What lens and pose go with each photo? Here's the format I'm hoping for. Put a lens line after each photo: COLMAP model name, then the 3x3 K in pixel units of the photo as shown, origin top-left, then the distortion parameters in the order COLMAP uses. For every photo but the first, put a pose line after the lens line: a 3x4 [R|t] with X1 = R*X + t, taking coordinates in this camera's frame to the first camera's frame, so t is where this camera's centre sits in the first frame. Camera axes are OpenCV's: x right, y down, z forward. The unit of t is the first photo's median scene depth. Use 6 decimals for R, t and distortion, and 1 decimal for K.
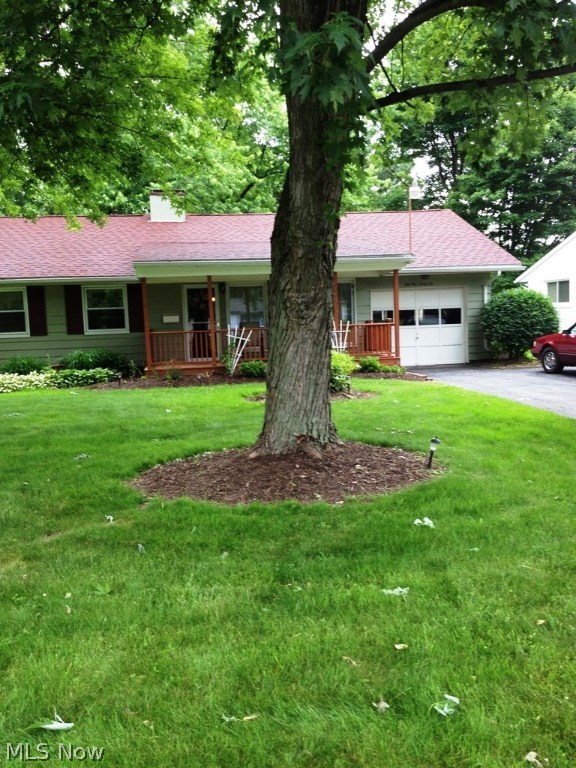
lens RADIAL K [[822.7, 0, 288.5], [0, 822.7, 384.9], [0, 0, 1]] dist [0.024551, 0.000000]
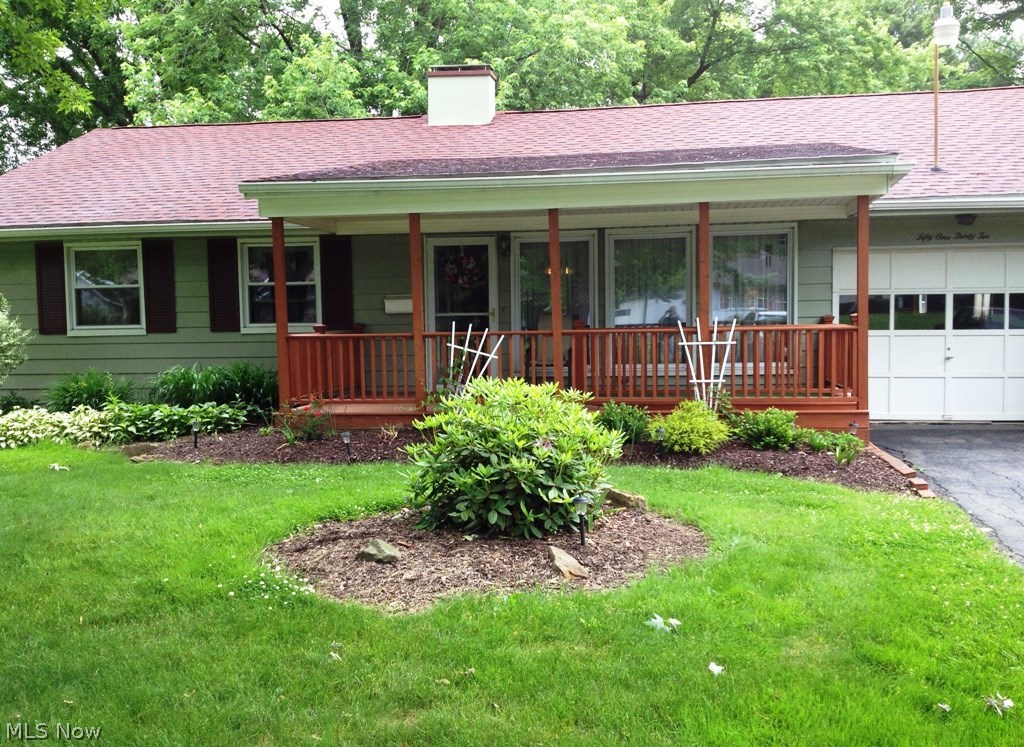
lens RADIAL K [[1067.6, 0, 511.2], [0, 1067.6, 372.8], [0, 0, 1]] dist [-0.027471, 0.000000]
pose [[0.945907, 0.038550, -0.322139, 0.132284], [-0.042791, 0.999065, -0.006091, -0.039553], [0.321603, 0.019547, 0.946673, 0.425180]]
